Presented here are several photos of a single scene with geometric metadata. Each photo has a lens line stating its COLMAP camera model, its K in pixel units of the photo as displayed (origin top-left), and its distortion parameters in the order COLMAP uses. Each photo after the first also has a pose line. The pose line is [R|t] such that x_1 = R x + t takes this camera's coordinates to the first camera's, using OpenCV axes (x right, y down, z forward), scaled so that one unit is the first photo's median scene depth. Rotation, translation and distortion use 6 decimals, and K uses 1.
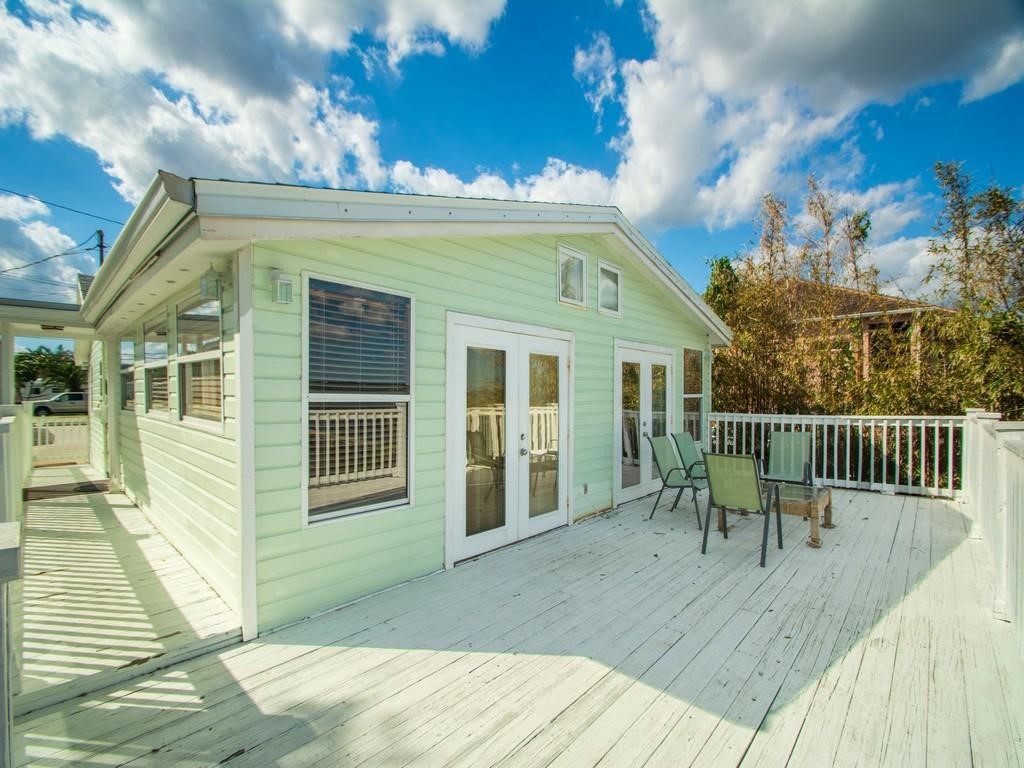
lens RADIAL K [[452.7, 0, 513.7], [0, 452.7, 392.2], [0, 0, 1]] dist [-0.005928, -0.009961]
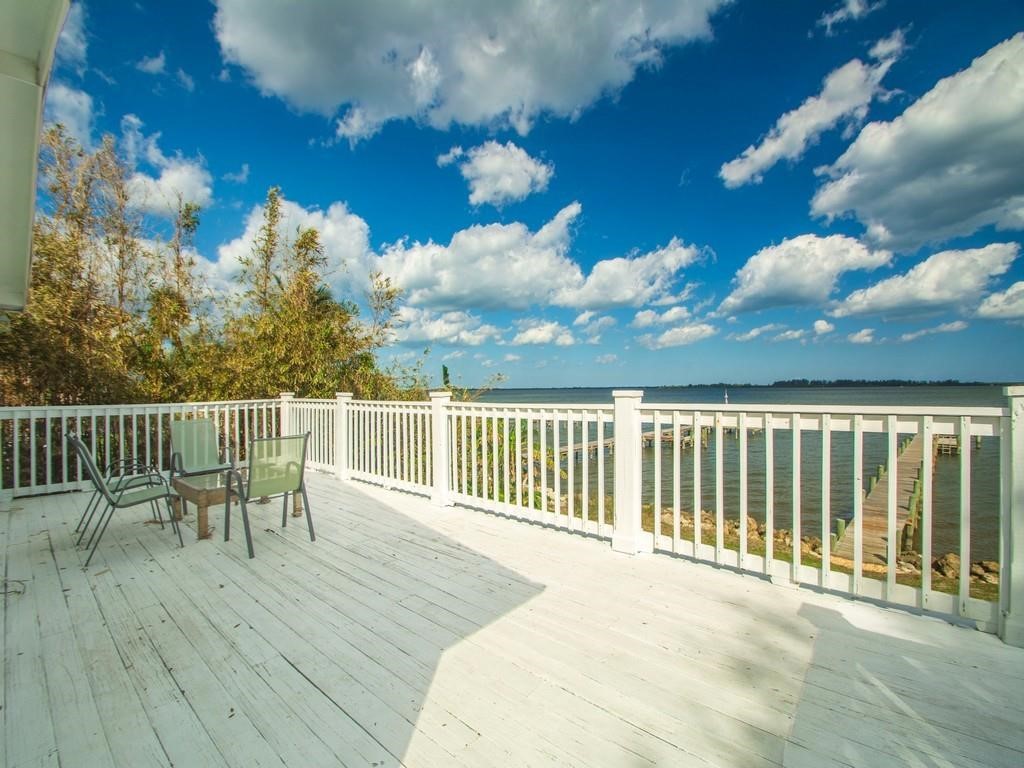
lens RADIAL K [[452.7, 0, 511.1], [0, 452.7, 389.5], [0, 0, 1]] dist [-0.005928, -0.009961]
pose [[-0.026031, -0.008225, 0.999627, -0.361045], [-0.002187, 0.999964, 0.008170, 0.016708], [-0.999659, -0.001973, -0.026048, 0.405752]]
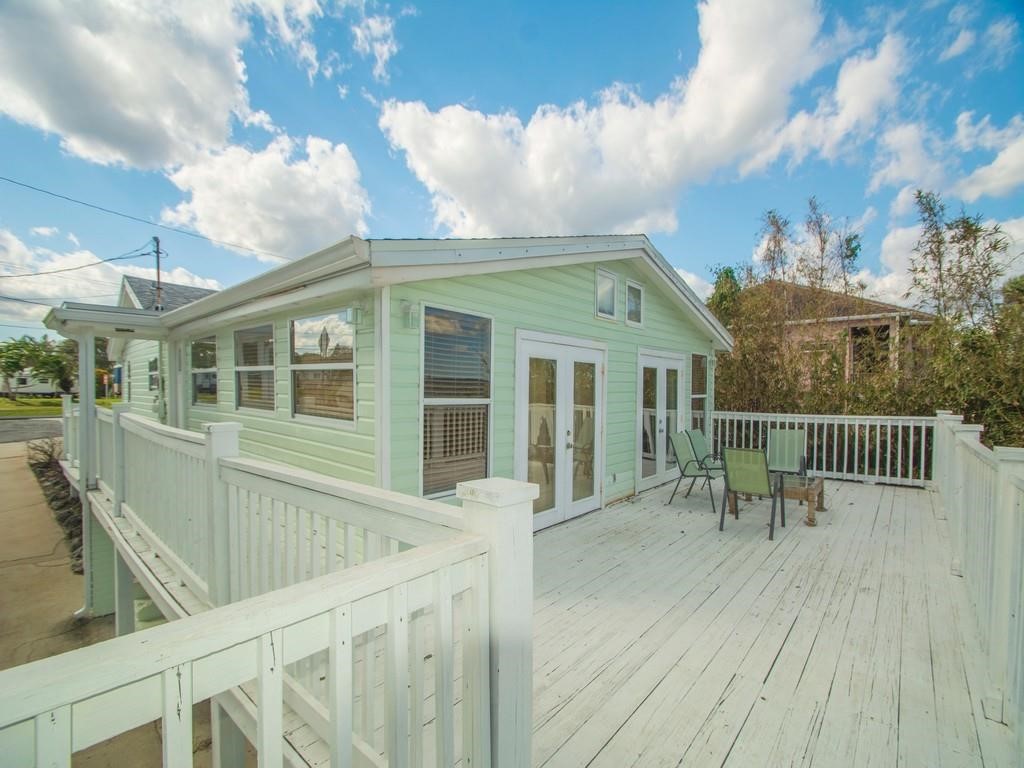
lens RADIAL K [[452.7, 0, 513.6], [0, 452.7, 390.3], [0, 0, 1]] dist [-0.005928, -0.009961]
pose [[0.999550, 0.008727, 0.028701, -0.134587], [-0.009019, 0.999909, 0.010072, -0.019270], [-0.028611, -0.010326, 0.999537, -0.146534]]
